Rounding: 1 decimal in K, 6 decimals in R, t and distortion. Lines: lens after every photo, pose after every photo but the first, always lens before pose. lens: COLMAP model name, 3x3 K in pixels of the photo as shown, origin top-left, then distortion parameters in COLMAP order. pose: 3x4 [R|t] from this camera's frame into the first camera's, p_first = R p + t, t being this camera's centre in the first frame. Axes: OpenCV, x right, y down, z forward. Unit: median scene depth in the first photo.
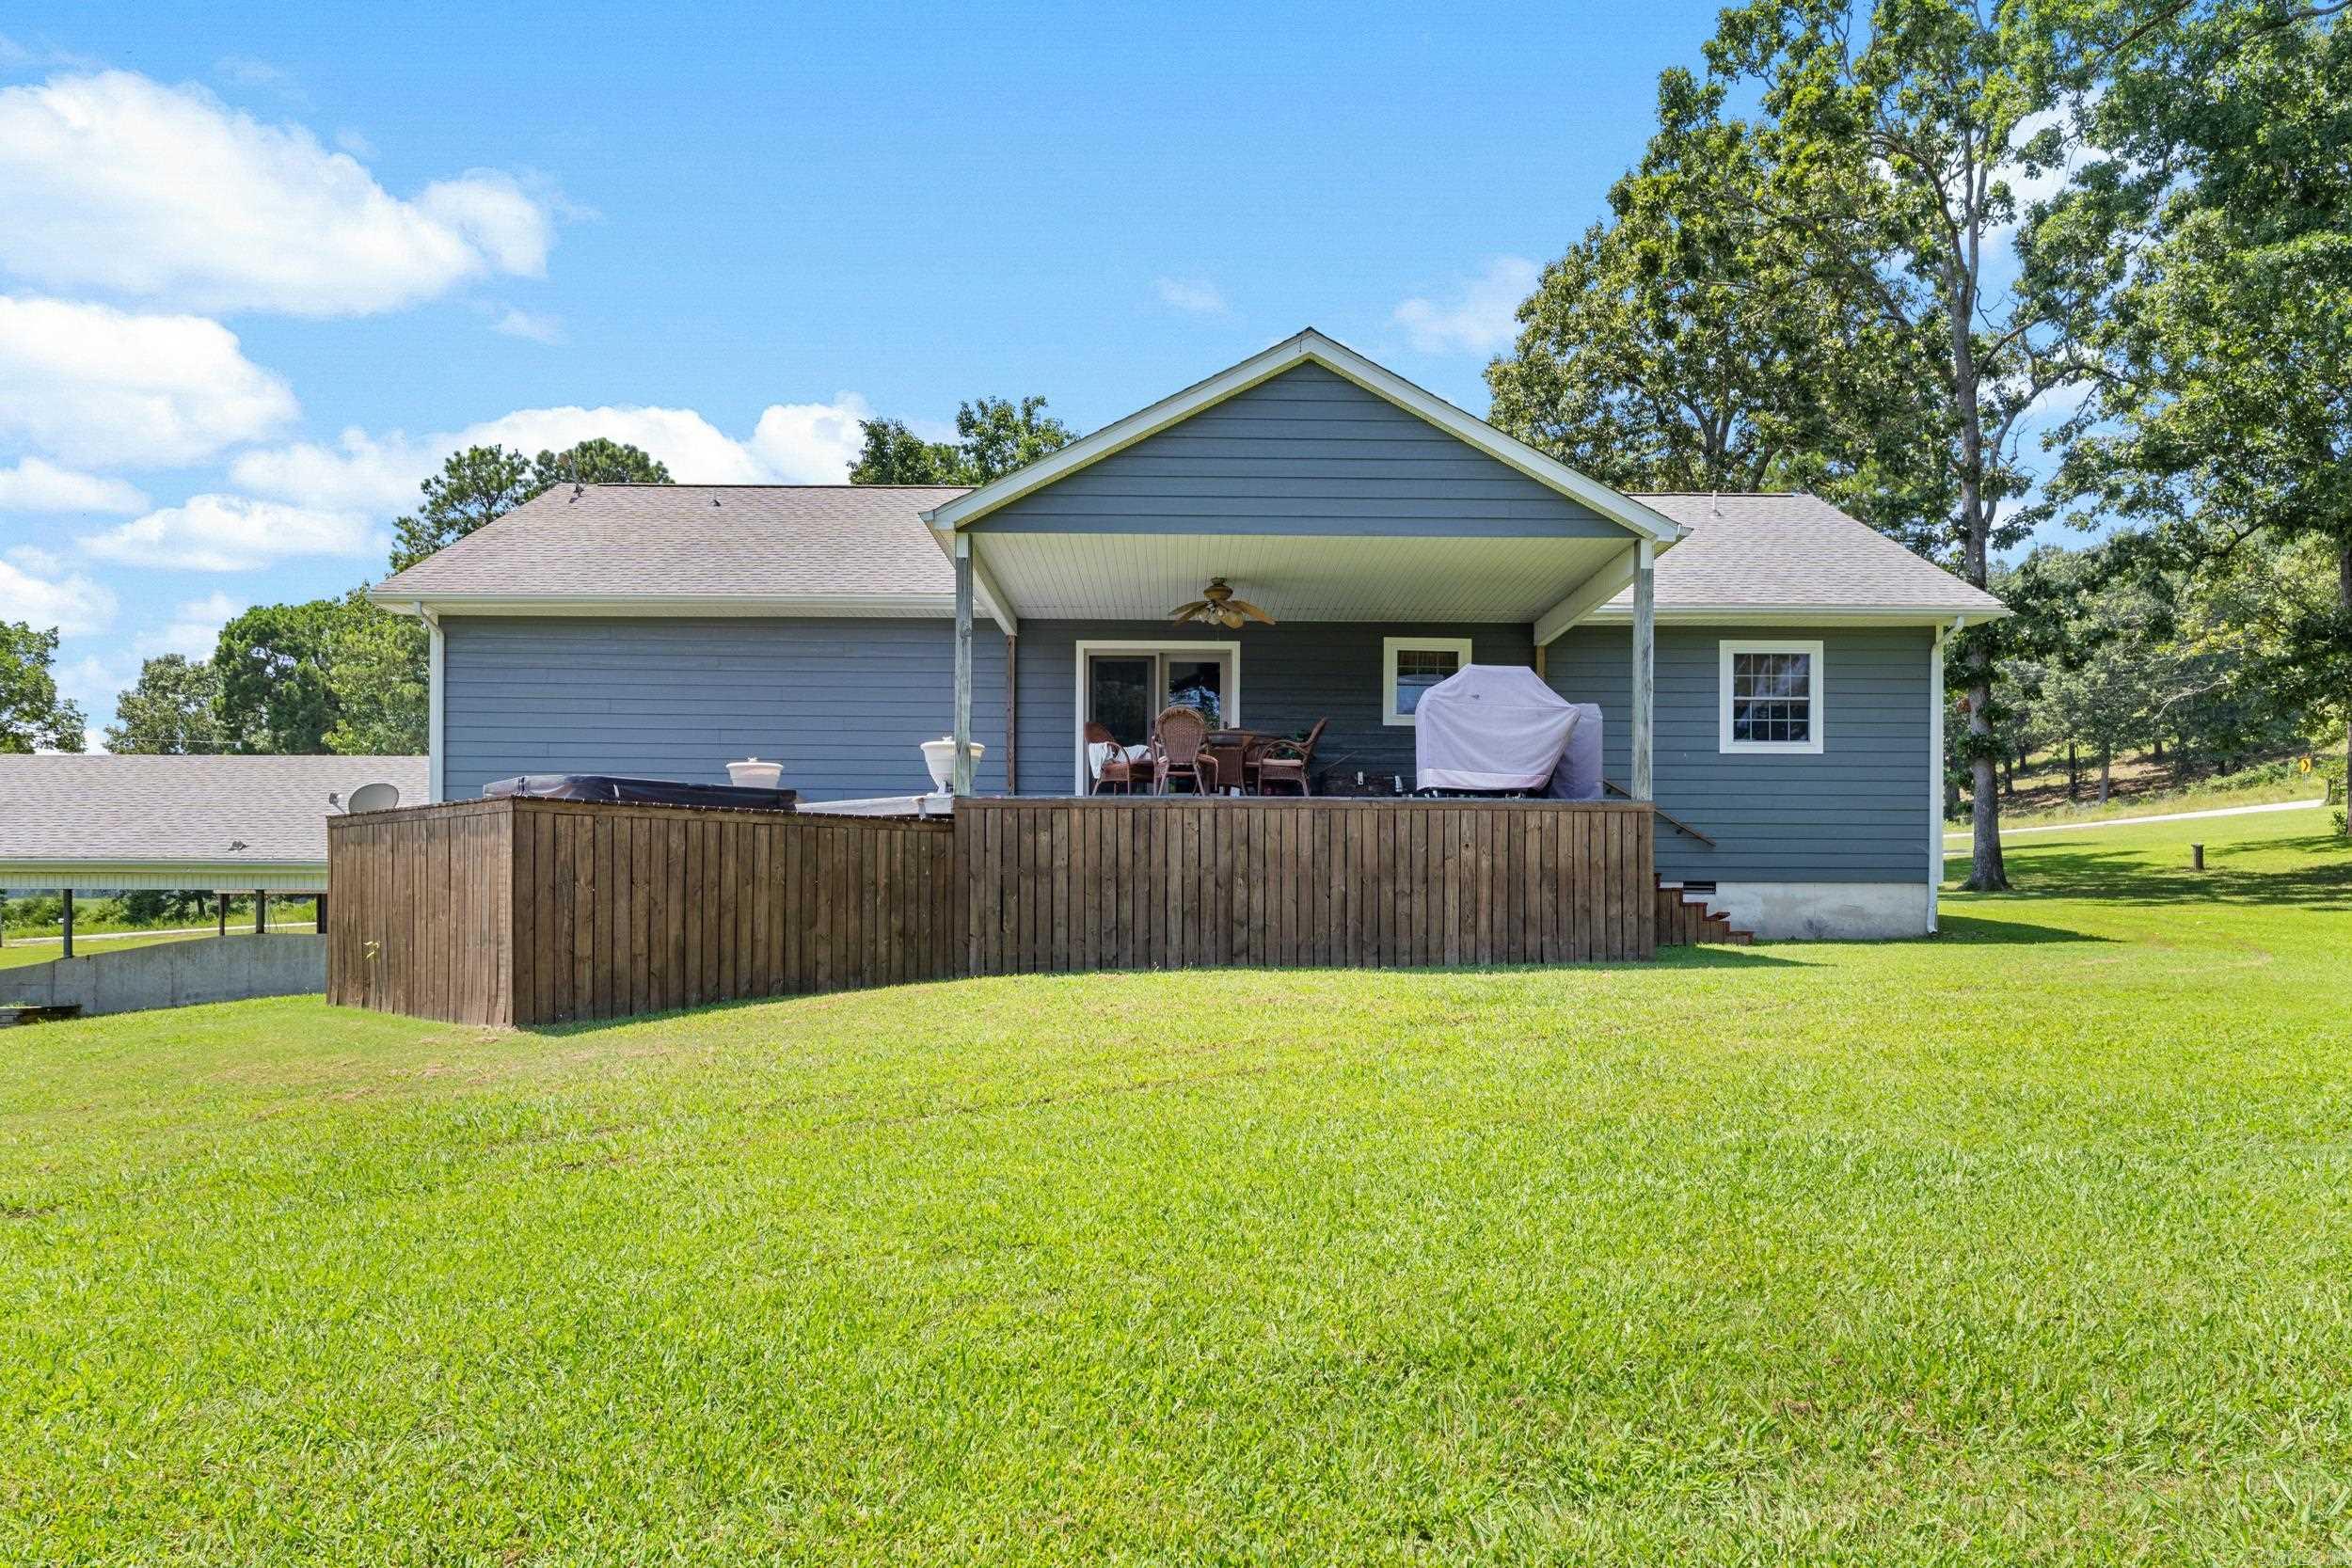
lens RADIAL K [[1505.6, 0, 1176.4], [0, 1505.6, 795.8], [0, 0, 1]] dist [-0.002921, -0.000093]
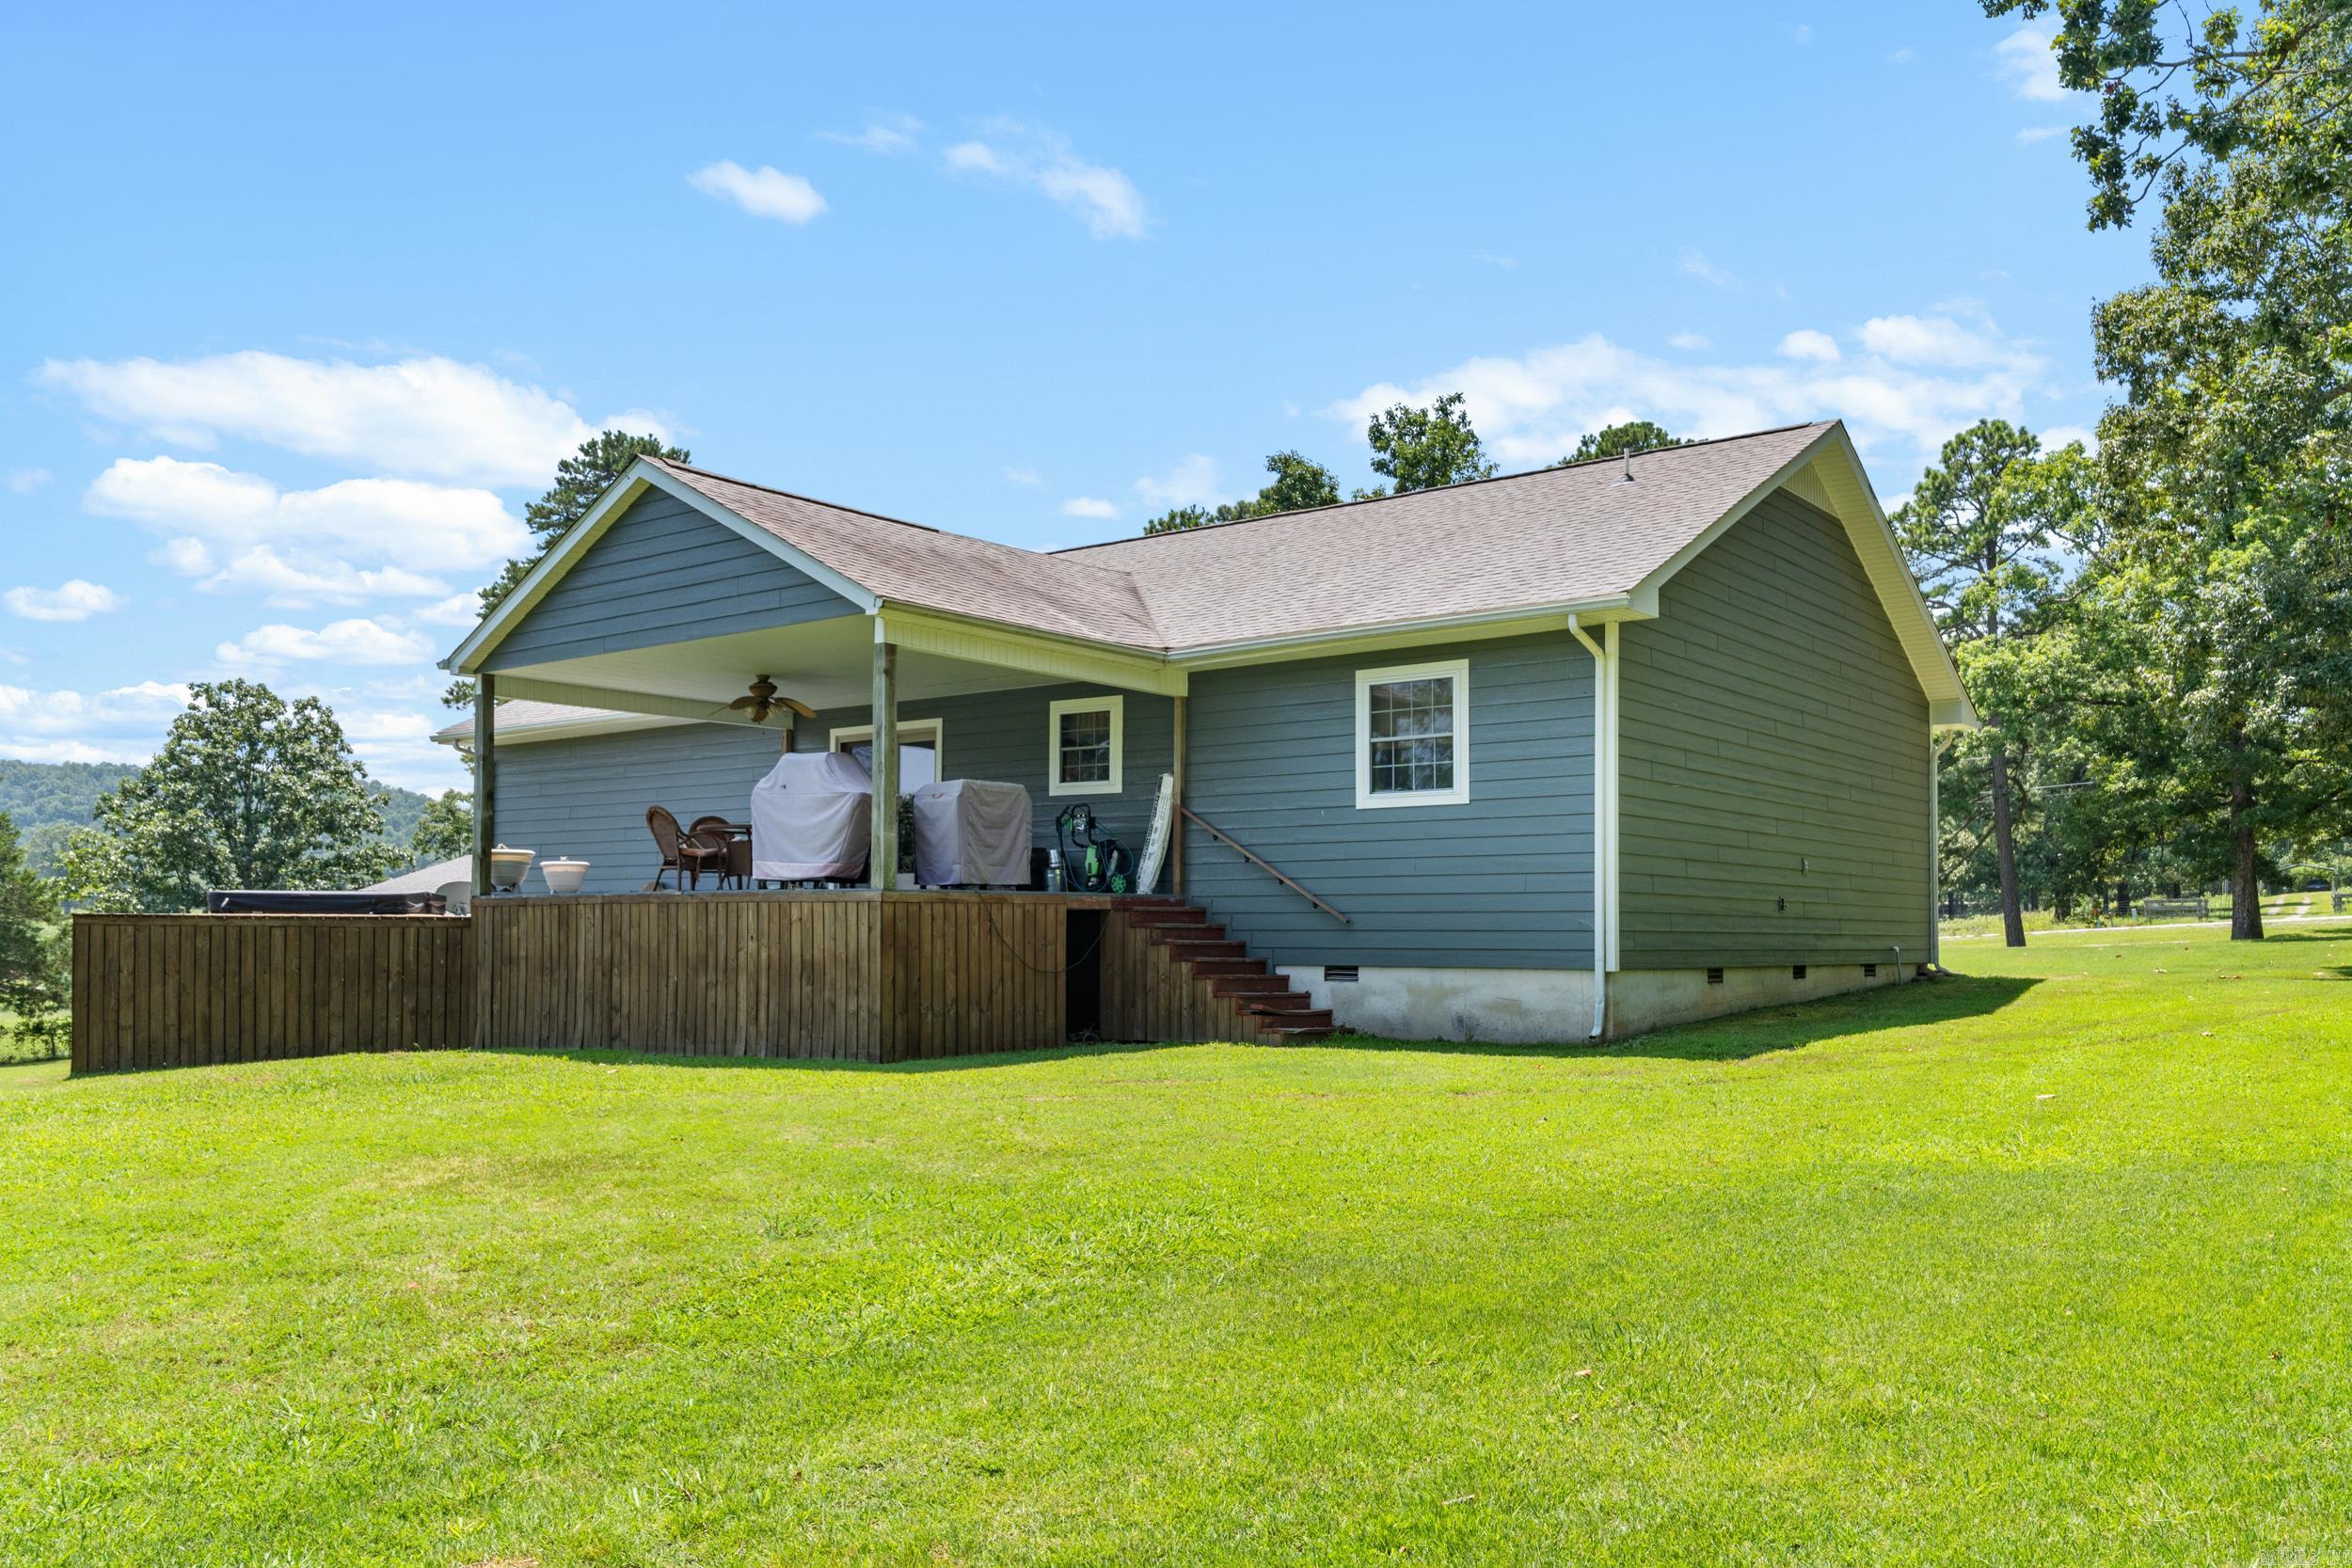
lens RADIAL K [[1742.6, 0, 1180.4], [0, 1742.6, 807.9], [0, 0, 1]] dist [-0.000020, 0.001494]
pose [[0.793871, -0.046690, -0.606291, 1.134341], [0.042483, 0.998870, -0.021295, -0.016734], [0.606600, -0.008851, 0.794958, 0.247234]]
